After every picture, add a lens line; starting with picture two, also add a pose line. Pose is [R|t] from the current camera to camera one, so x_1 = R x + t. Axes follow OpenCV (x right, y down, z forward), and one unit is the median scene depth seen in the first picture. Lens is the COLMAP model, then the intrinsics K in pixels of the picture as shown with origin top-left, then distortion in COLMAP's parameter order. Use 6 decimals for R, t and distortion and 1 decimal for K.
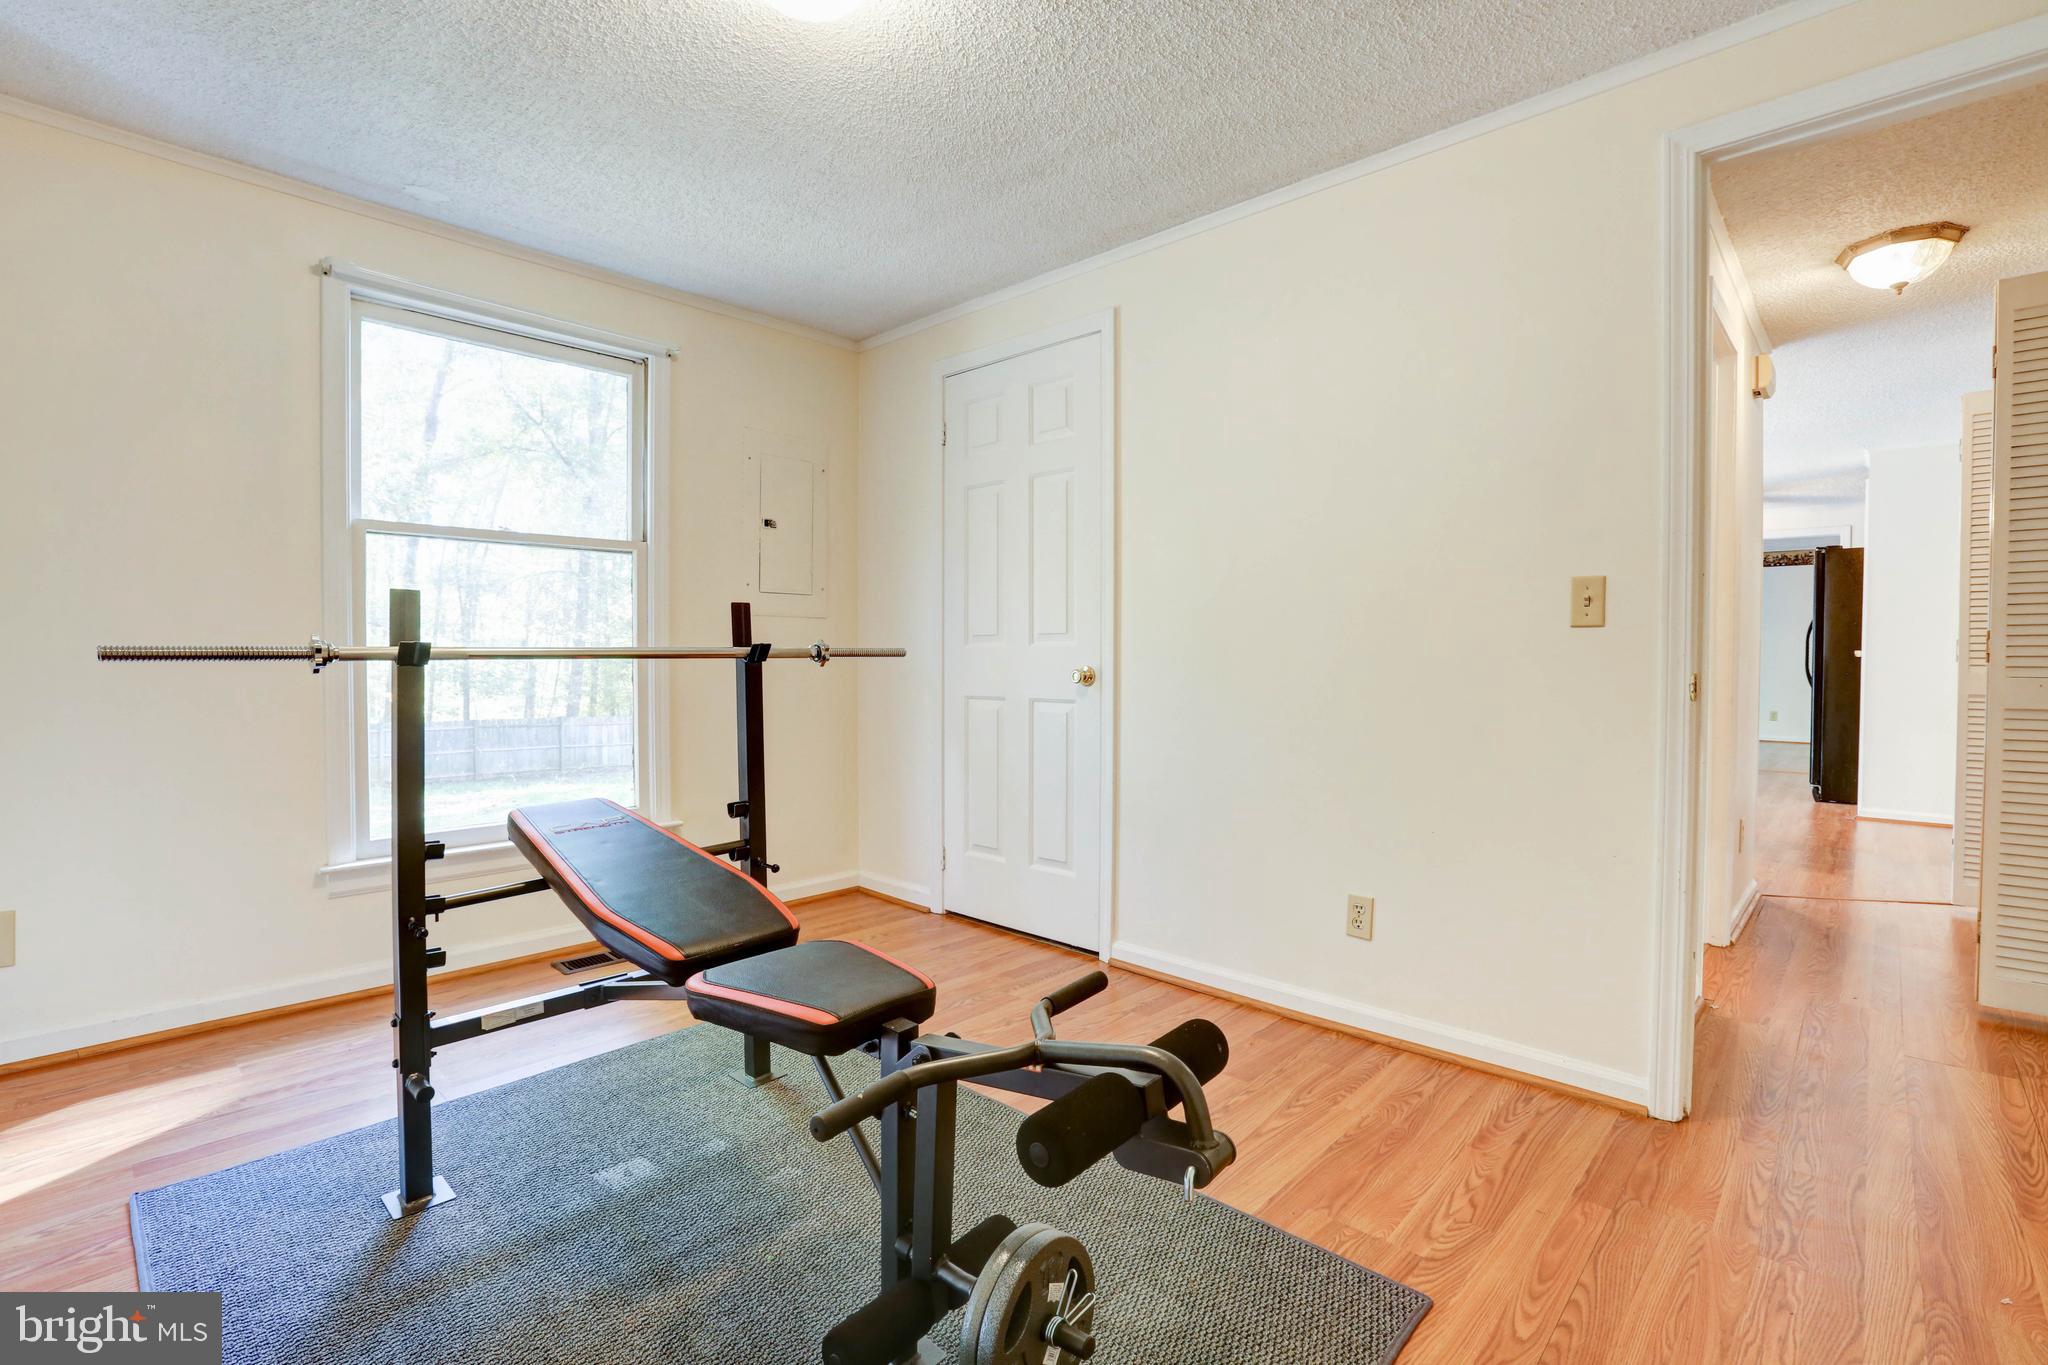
lens RADIAL K [[935.2, 0, 1028.4], [0, 935.2, 672.5], [0, 0, 1]] dist [-0.049390, 0.014947]
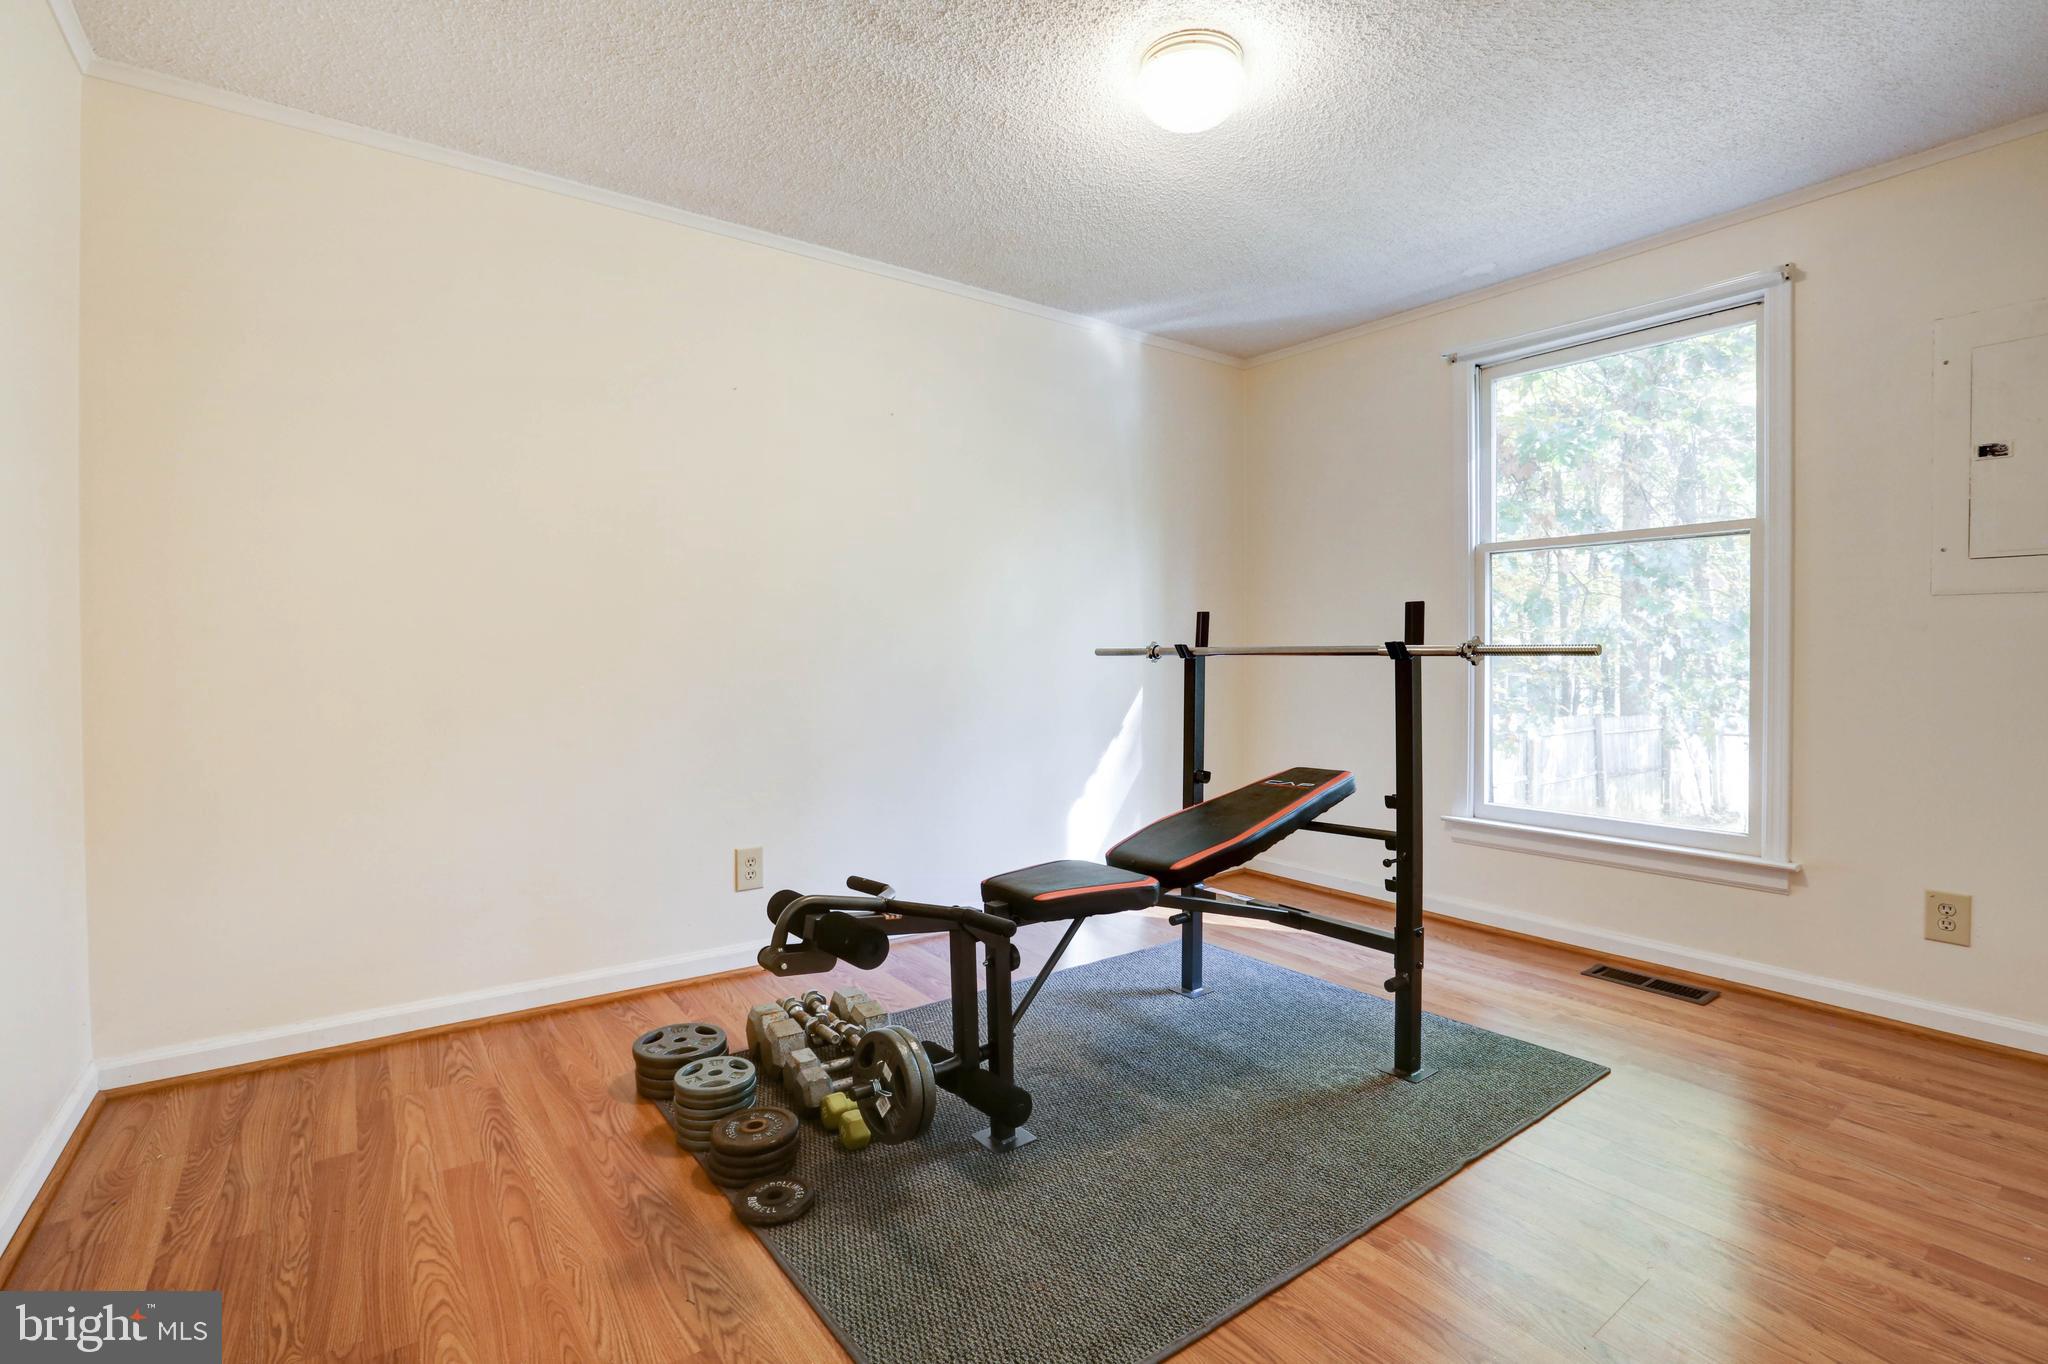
lens RADIAL K [[935.2, 0, 1028.4], [0, 935.2, 672.0], [0, 0, 1]] dist [-0.049390, 0.014947]
pose [[-0.172546, 0.019257, -0.984813, 0.652622], [-0.019928, 0.999536, 0.023037, -0.011280], [0.984800, 0.023600, -0.172082, 0.649665]]
